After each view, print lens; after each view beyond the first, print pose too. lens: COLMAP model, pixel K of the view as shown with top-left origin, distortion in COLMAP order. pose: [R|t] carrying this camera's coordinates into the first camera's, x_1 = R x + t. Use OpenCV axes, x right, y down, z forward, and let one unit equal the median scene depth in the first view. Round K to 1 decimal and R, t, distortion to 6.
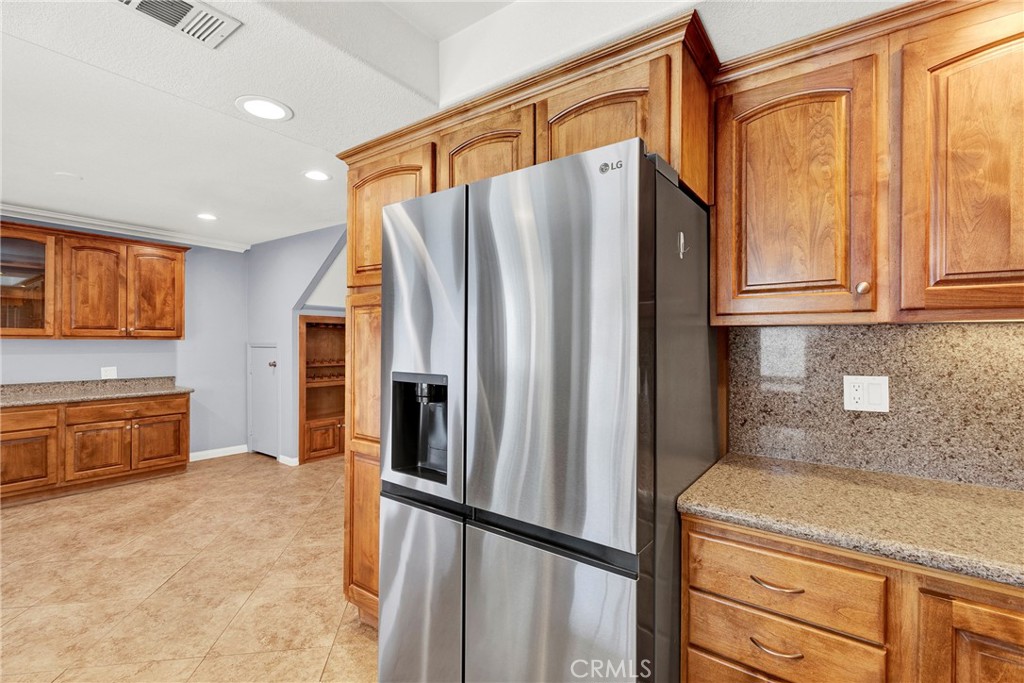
lens RADIAL K [[459.4, 0, 512.6], [0, 459.4, 340.2], [0, 0, 1]] dist [-0.001729, -0.000424]
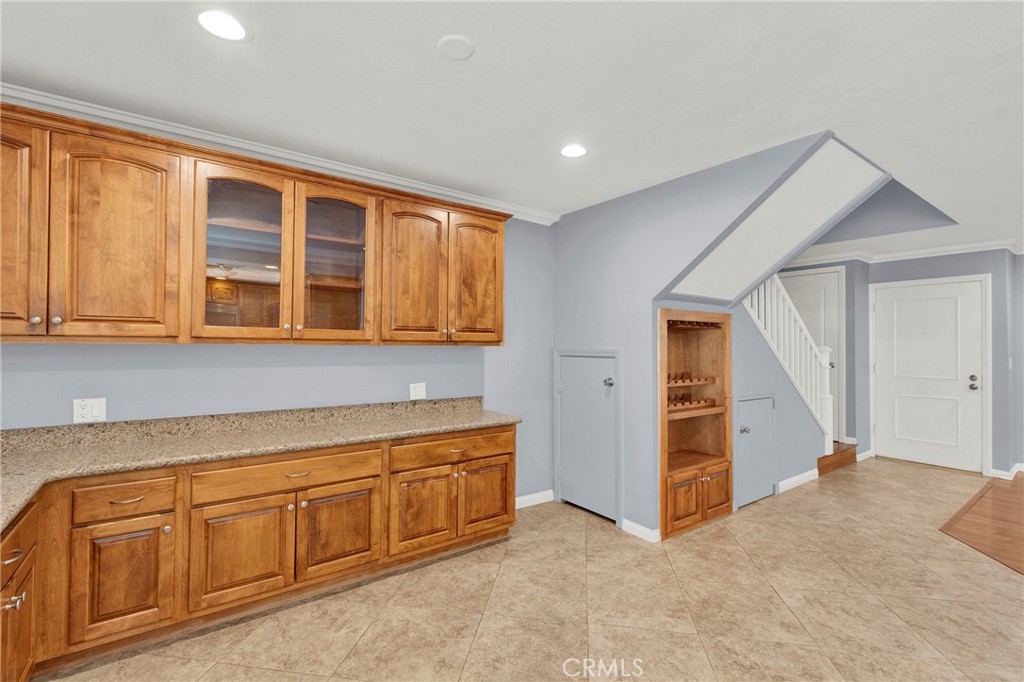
lens RADIAL K [[459.4, 0, 512.8], [0, 459.4, 339.6], [0, 0, 1]] dist [-0.001729, -0.000424]
pose [[0.952182, 0.001547, -0.305528, -0.547611], [-0.004348, 0.999955, -0.008487, -0.005556], [0.305501, 0.009409, 0.952145, 0.375066]]
